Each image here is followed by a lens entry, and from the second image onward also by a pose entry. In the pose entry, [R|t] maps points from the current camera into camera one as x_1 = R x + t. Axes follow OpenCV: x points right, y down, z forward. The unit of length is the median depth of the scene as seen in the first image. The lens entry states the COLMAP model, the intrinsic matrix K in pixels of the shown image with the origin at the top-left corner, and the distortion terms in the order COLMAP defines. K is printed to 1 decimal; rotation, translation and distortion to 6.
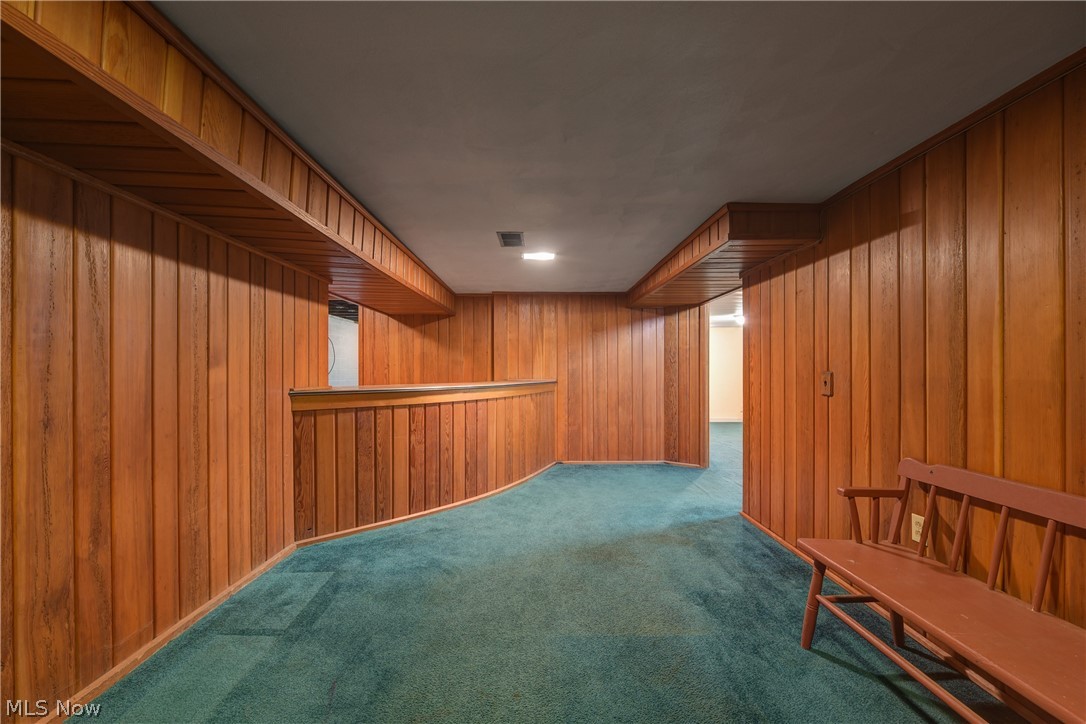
lens RADIAL K [[431.0, 0, 533.2], [0, 431.0, 363.0], [0, 0, 1]] dist [0.001422, -0.000337]
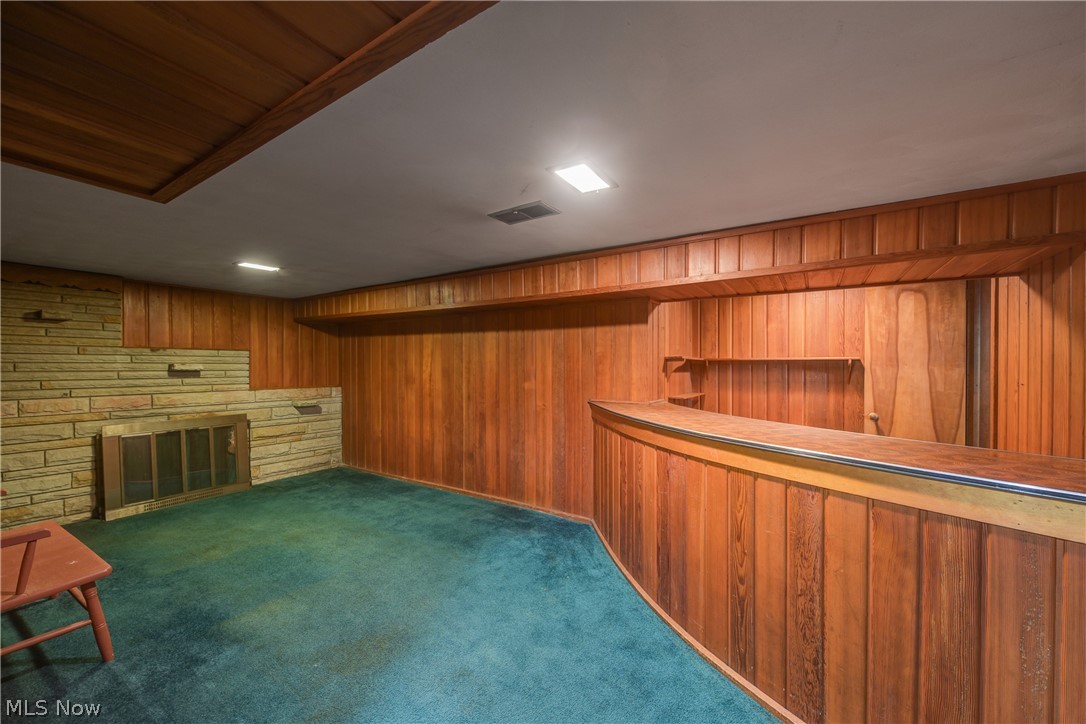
lens RADIAL K [[431.0, 0, 545.6], [0, 431.0, 368.8], [0, 0, 1]] dist [0.001422, -0.000337]
pose [[-0.542550, 0.006353, -0.839999, 0.915883], [0.007501, 0.999968, 0.002718, -0.054062], [0.839990, -0.004826, -0.542581, 2.434590]]
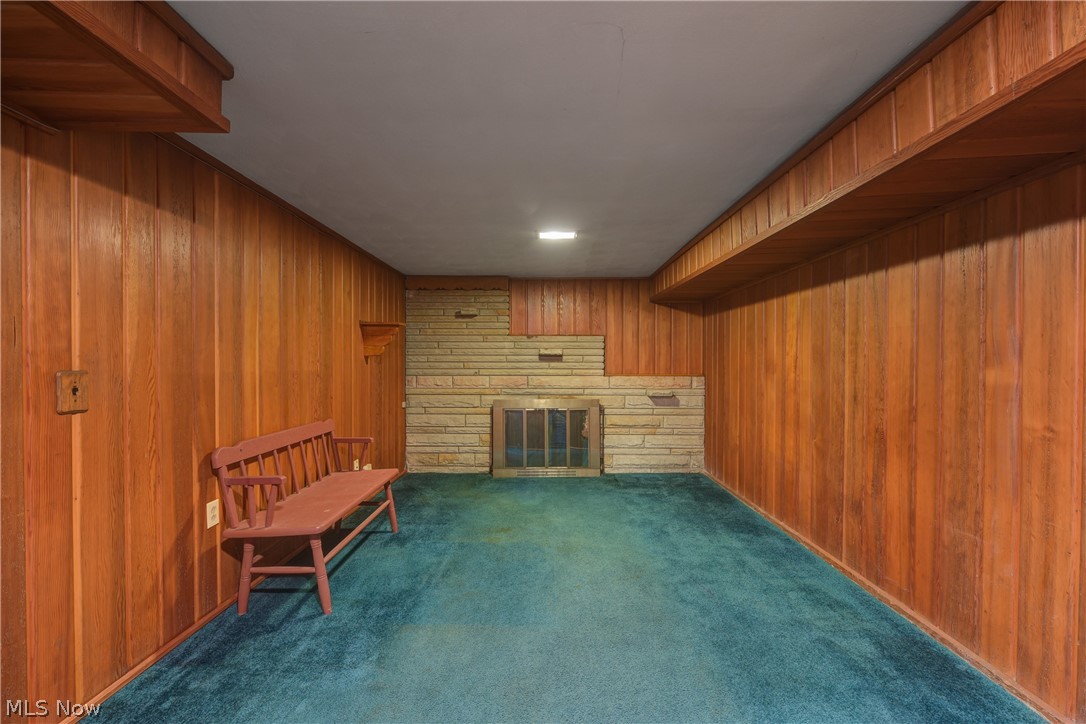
lens RADIAL K [[431.0, 0, 540.0], [0, 431.0, 370.3], [0, 0, 1]] dist [0.001422, -0.000337]
pose [[-0.999981, -0.000656, 0.006202, 0.068139], [-0.000614, 0.999976, 0.006846, 0.017982], [-0.006207, 0.006842, -0.999957, 2.071307]]
